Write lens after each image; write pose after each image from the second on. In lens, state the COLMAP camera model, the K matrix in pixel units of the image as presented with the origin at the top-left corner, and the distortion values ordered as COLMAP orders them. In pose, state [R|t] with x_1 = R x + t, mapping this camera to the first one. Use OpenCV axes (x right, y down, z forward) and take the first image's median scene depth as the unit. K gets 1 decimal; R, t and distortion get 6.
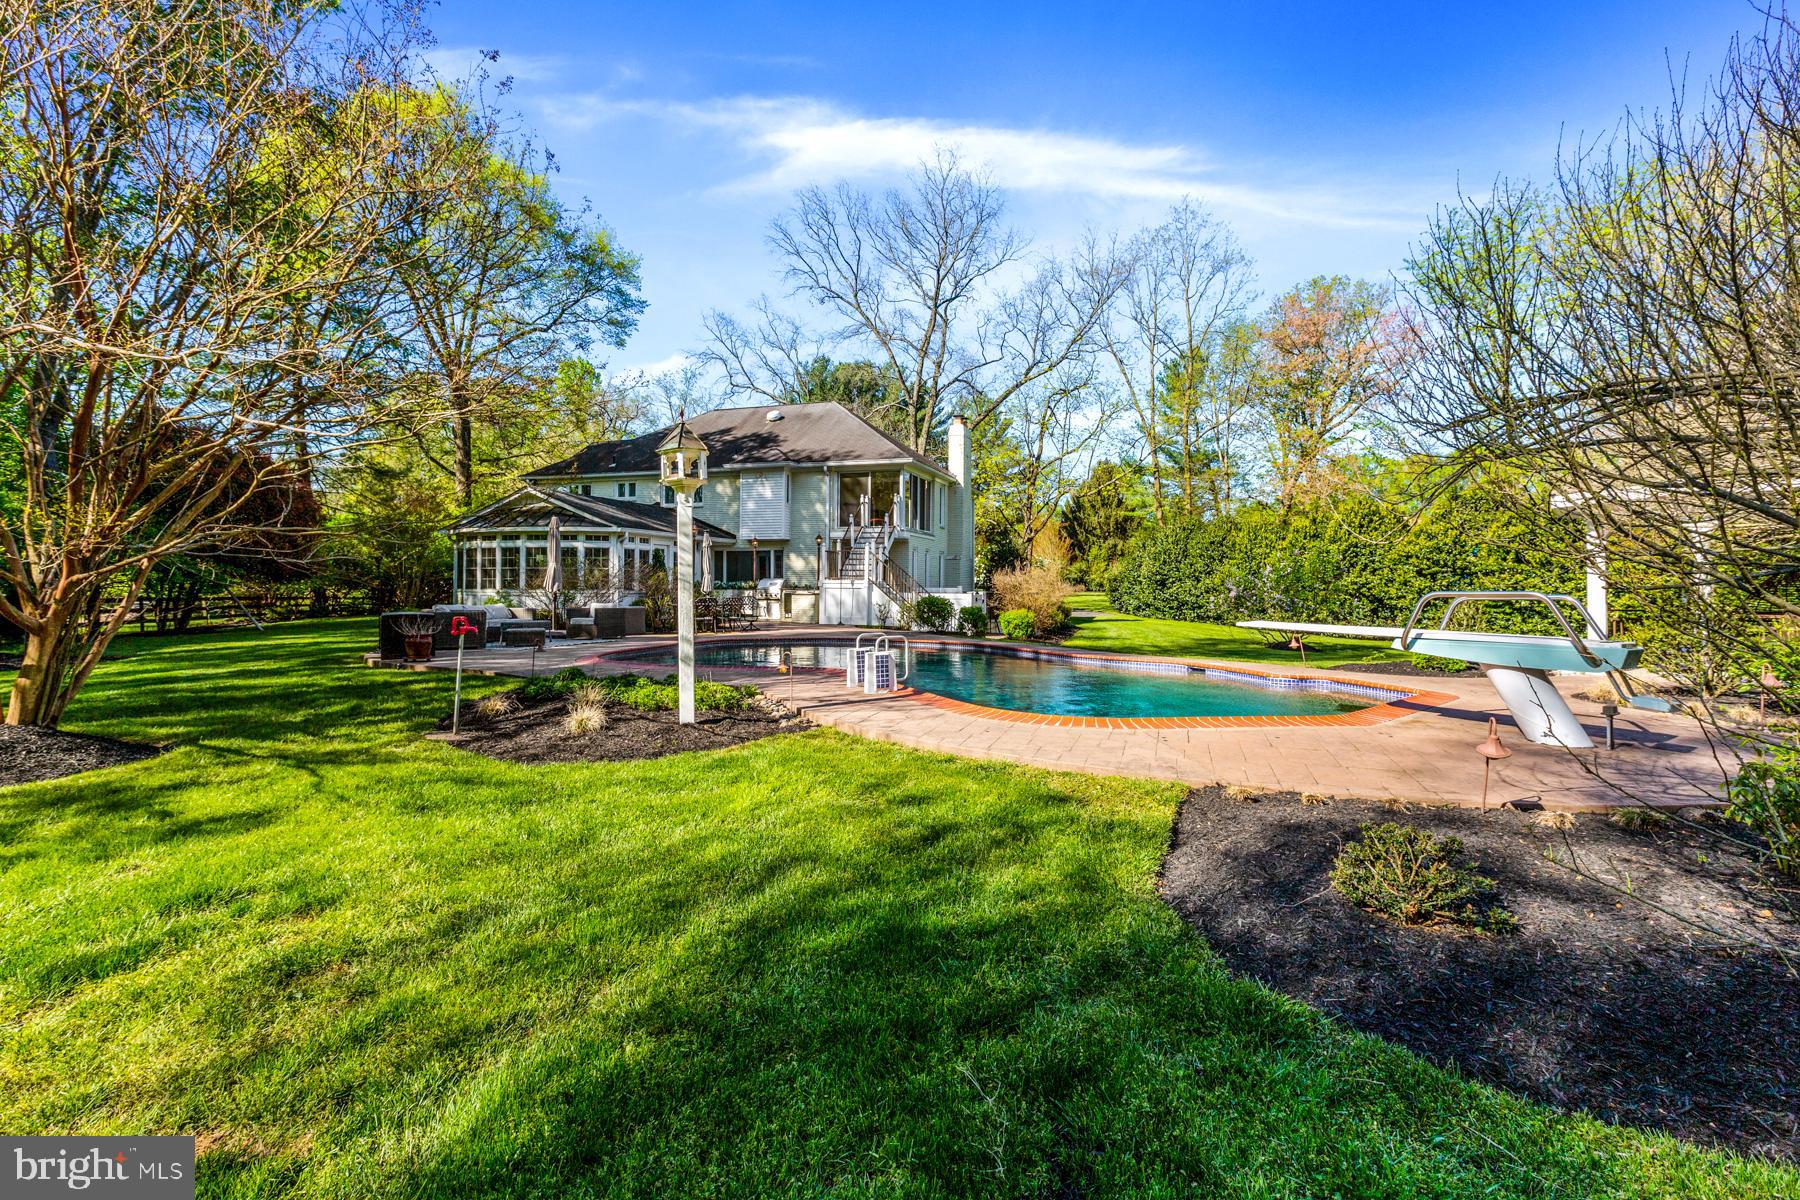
lens RADIAL K [[839.3, 0, 900.0], [0, 839.3, 600.0], [0, 0, 1]] dist [-0.001876, -0.000008]
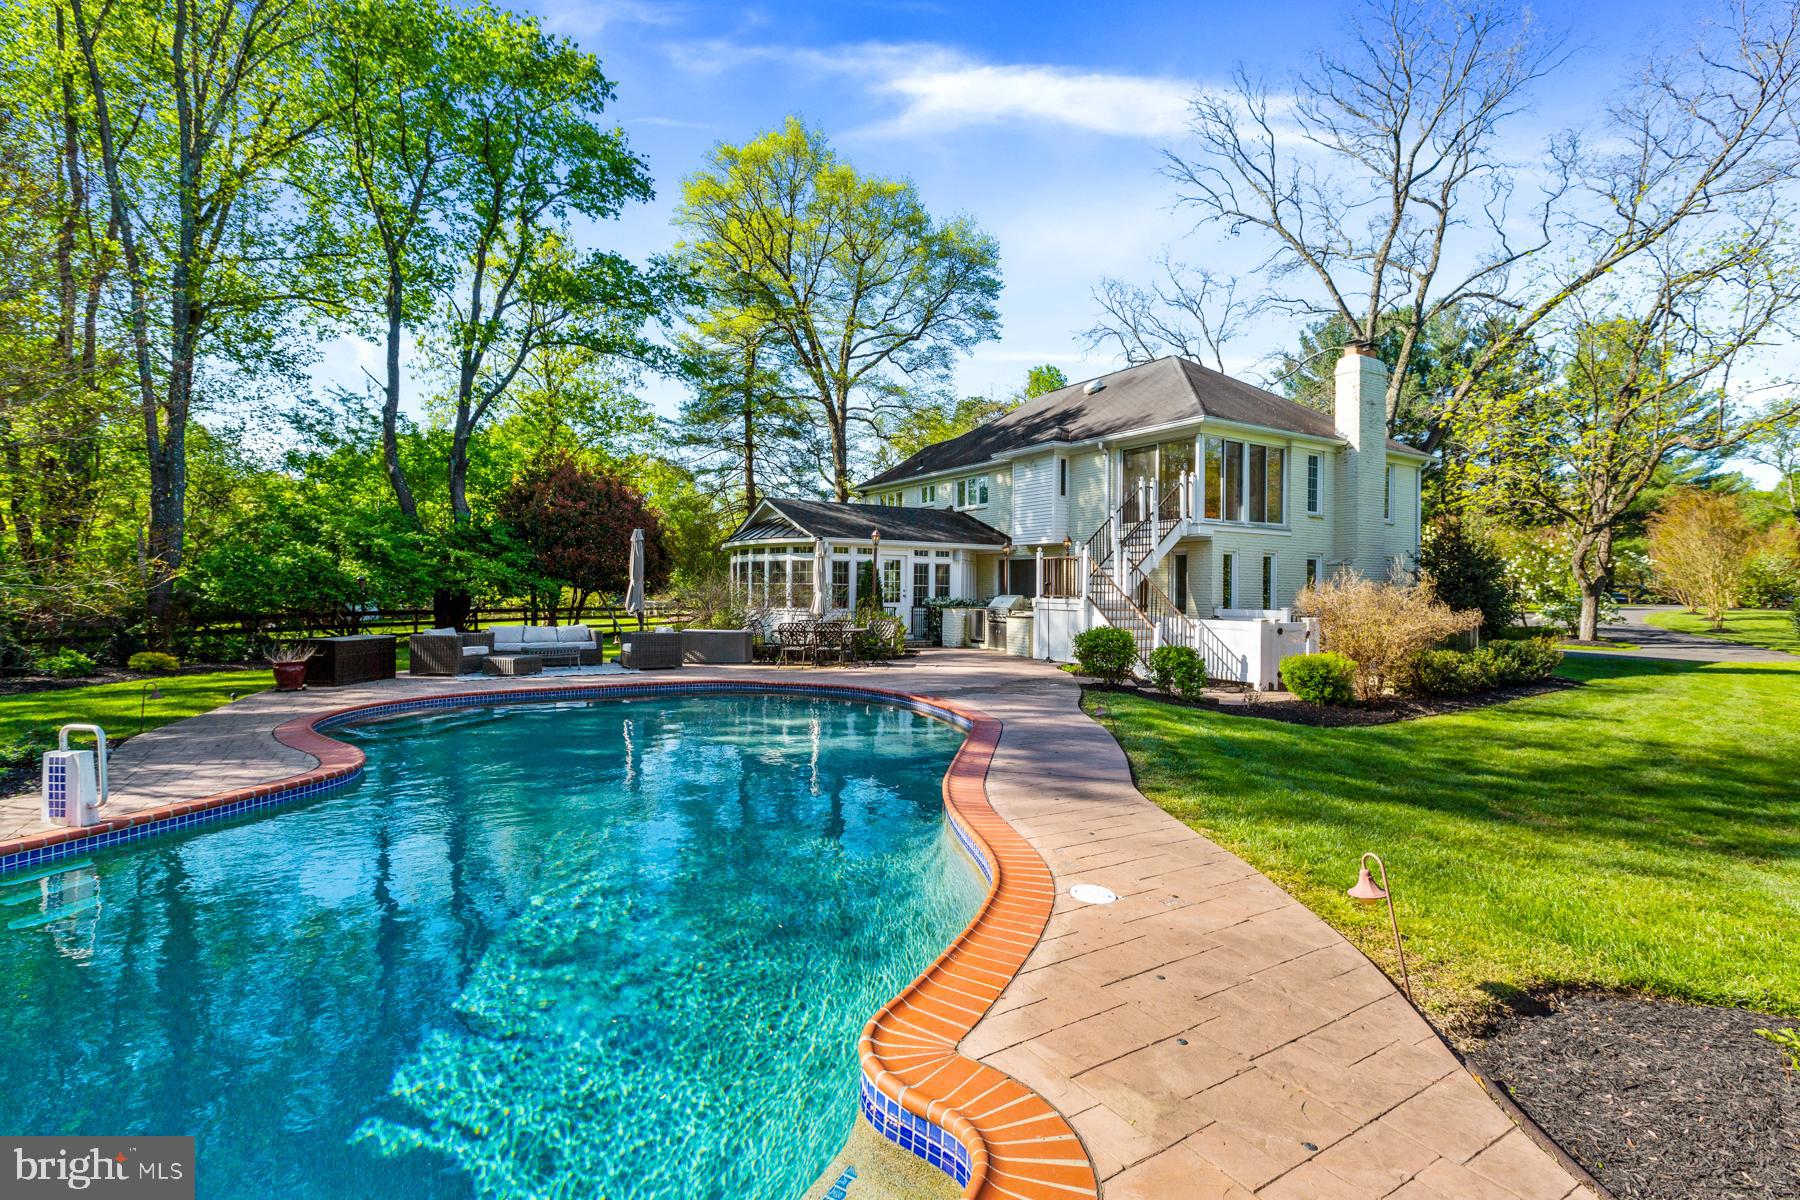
lens RADIAL K [[839.3, 0, 900.0], [0, 839.3, 600.0], [0, 0, 1]] dist [-0.001876, -0.000008]
pose [[0.766779, 0.008383, -0.641856, 0.219505], [-0.013338, 0.999907, -0.002873, -0.013947], [0.641772, 0.010764, 0.766820, 0.278967]]
